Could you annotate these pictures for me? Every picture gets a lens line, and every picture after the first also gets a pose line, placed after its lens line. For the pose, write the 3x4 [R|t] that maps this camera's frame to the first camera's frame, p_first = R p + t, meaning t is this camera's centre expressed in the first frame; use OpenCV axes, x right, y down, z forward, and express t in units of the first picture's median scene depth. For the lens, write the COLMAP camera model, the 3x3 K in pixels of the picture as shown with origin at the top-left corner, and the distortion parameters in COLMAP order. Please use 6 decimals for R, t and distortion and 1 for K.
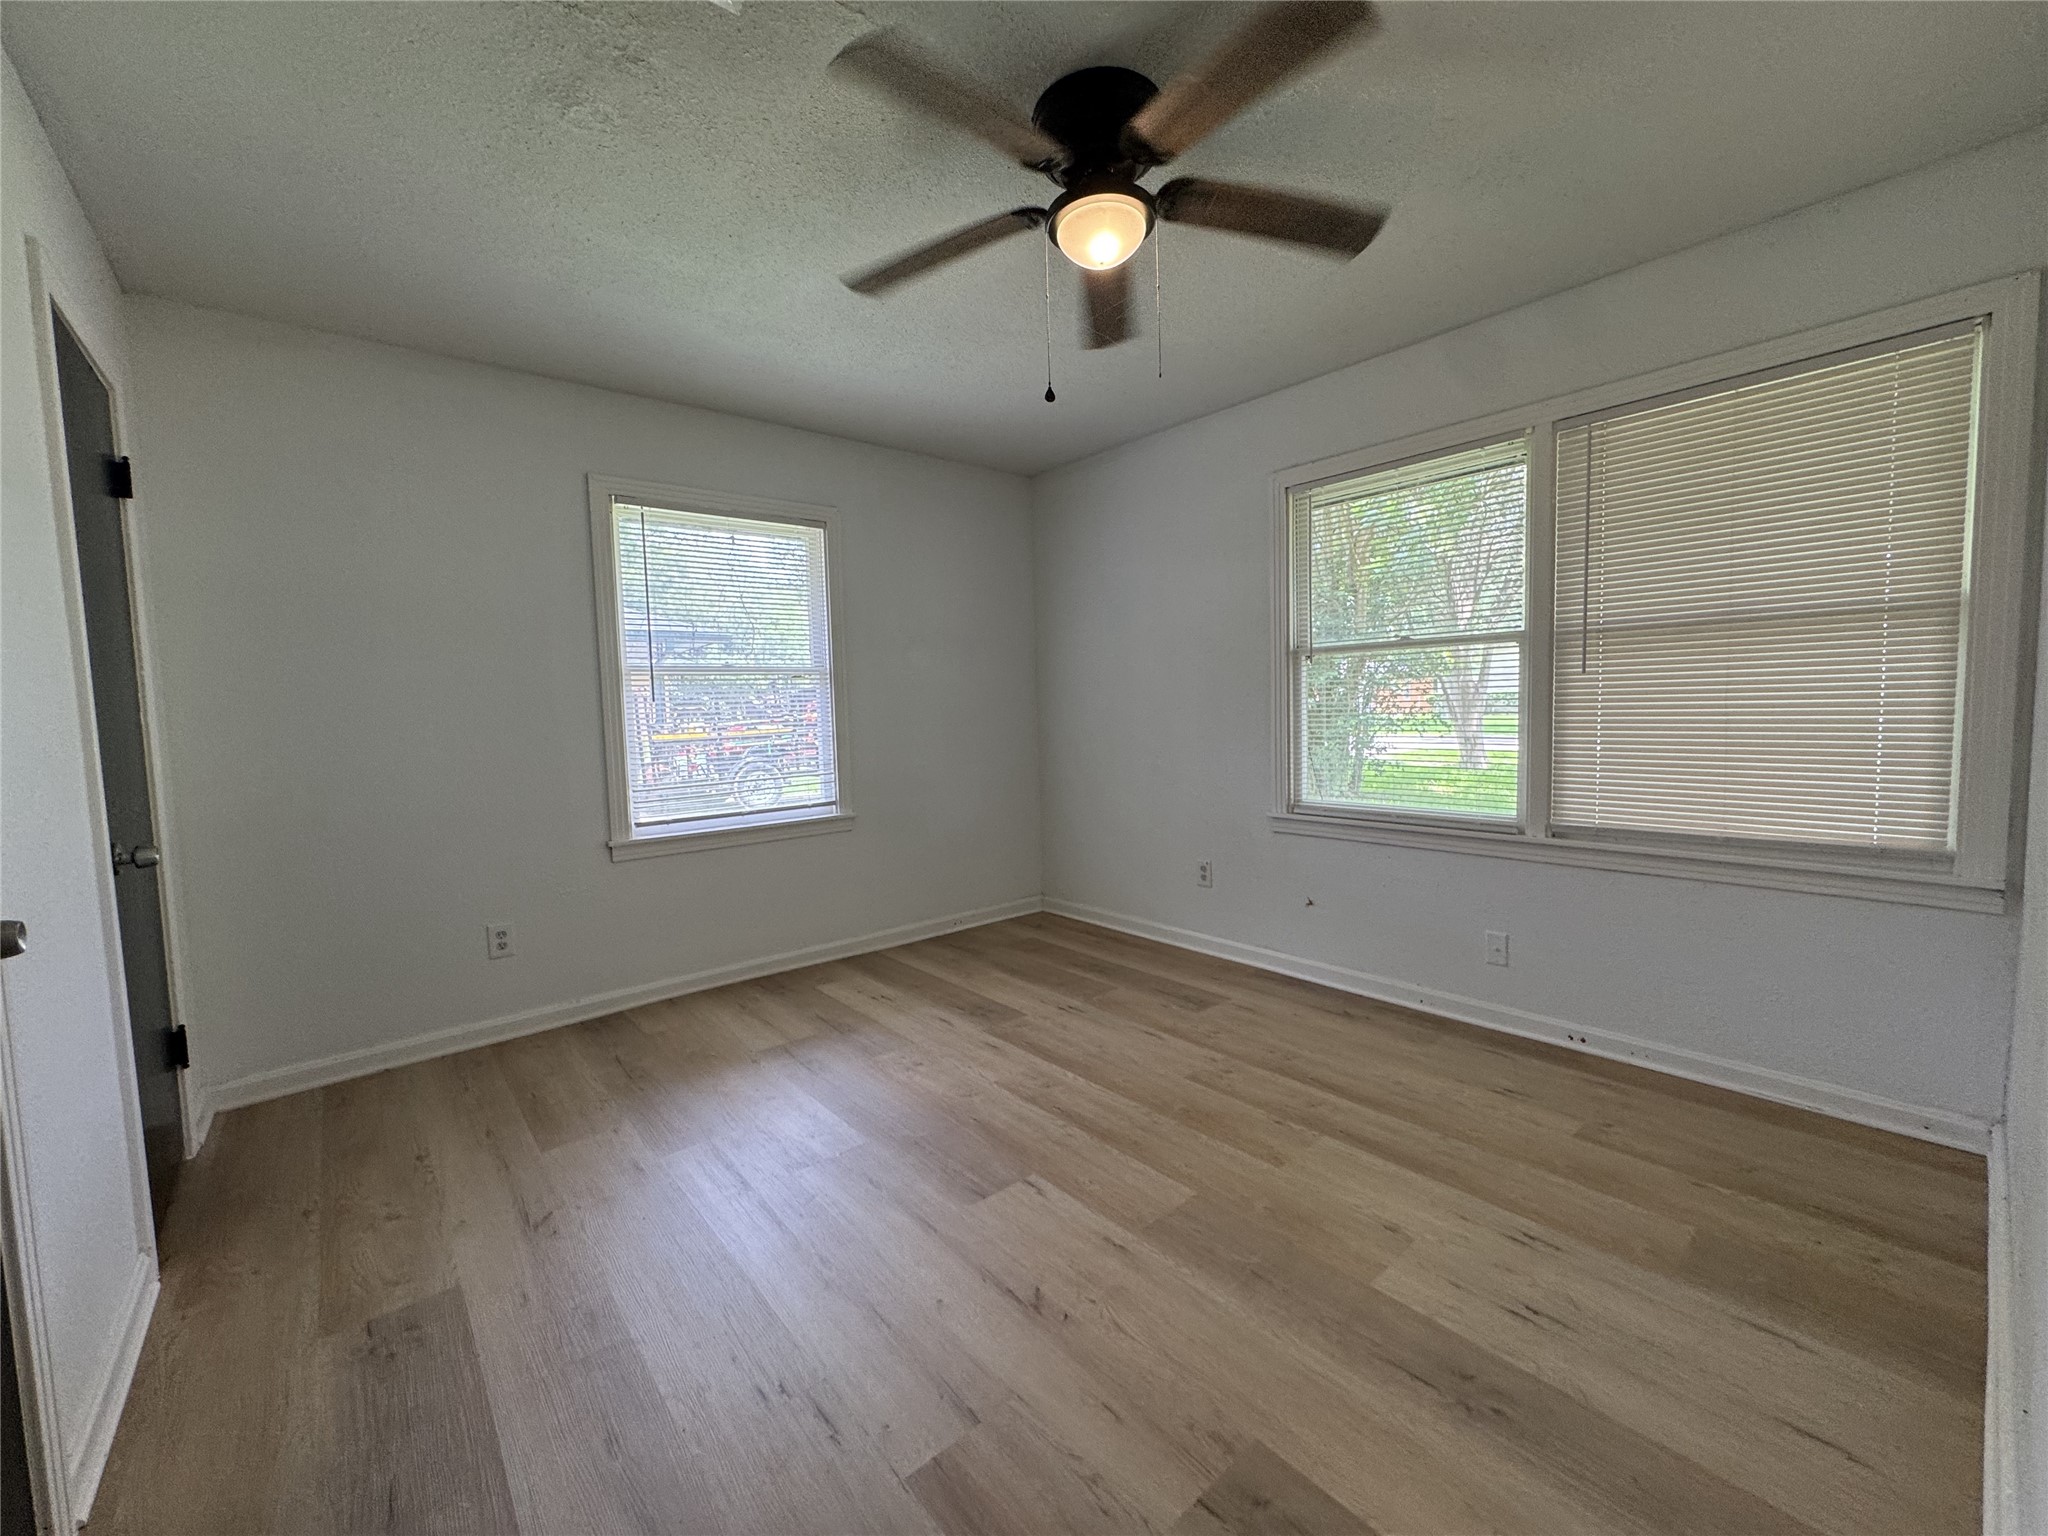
lens RADIAL K [[821.5, 0, 1024.8], [0, 821.5, 769.4], [0, 0, 1]] dist [-0.003234, 0.000561]
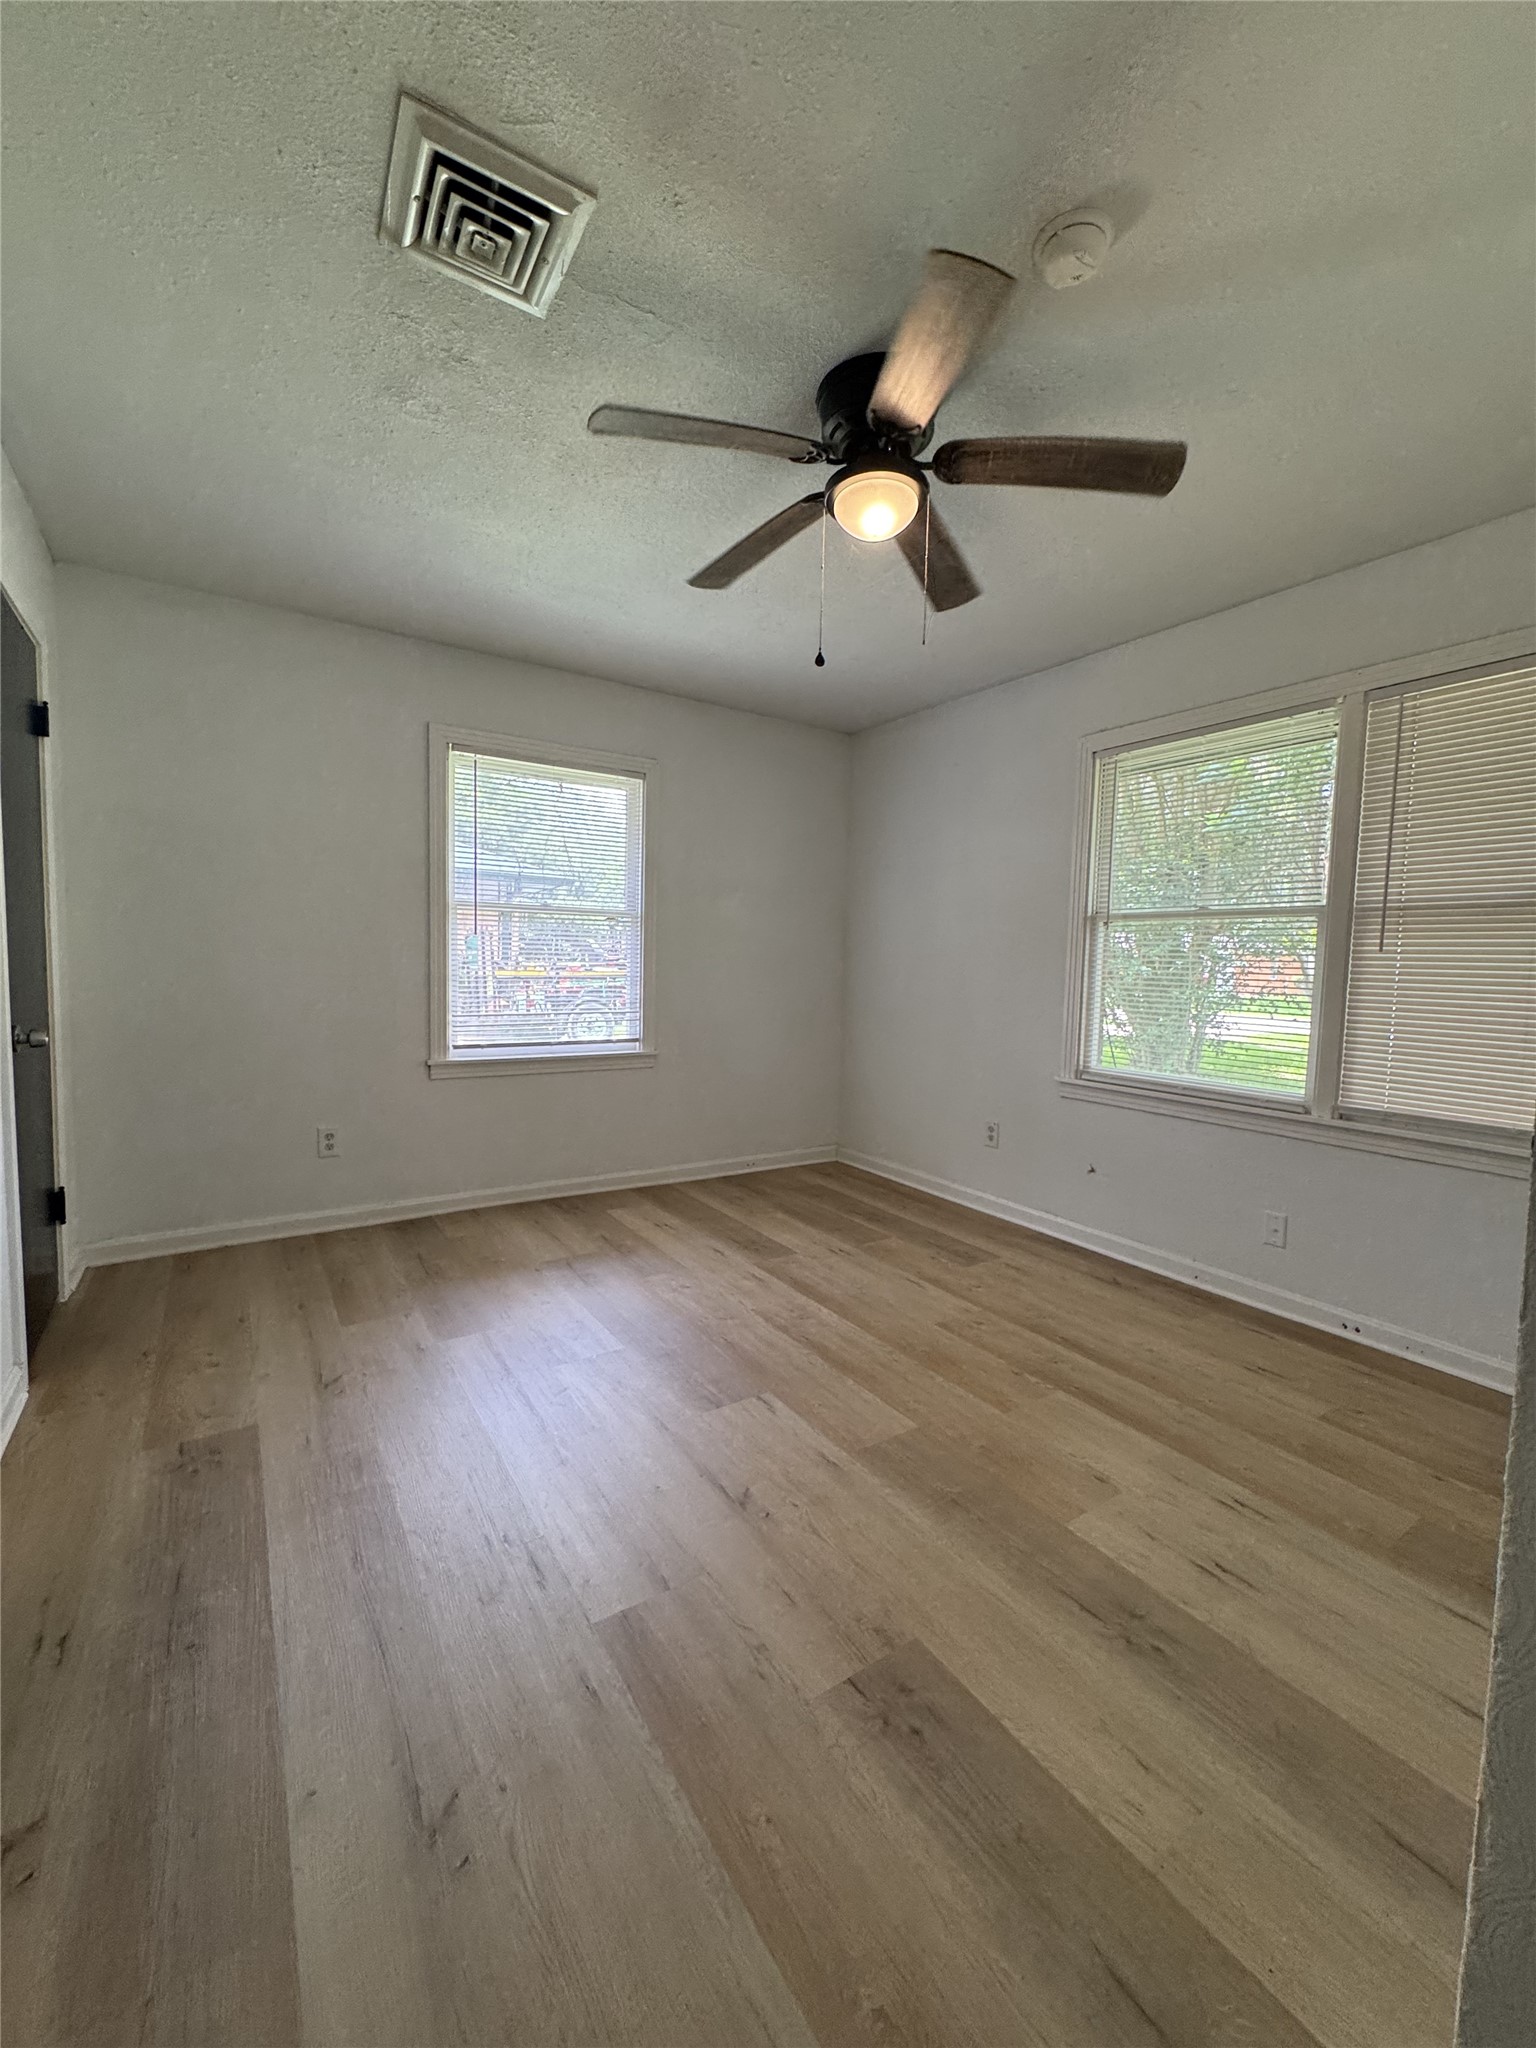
lens RADIAL K [[821.5, 0, 766.3], [0, 821.5, 1028.3], [0, 0, 1]] dist [-0.003234, 0.000561]
pose [[0.991496, 0.063450, -0.113618, 0.086777], [-0.062980, 0.997985, 0.007726, 0.012300], [0.113879, -0.000505, 0.993495, -0.049629]]
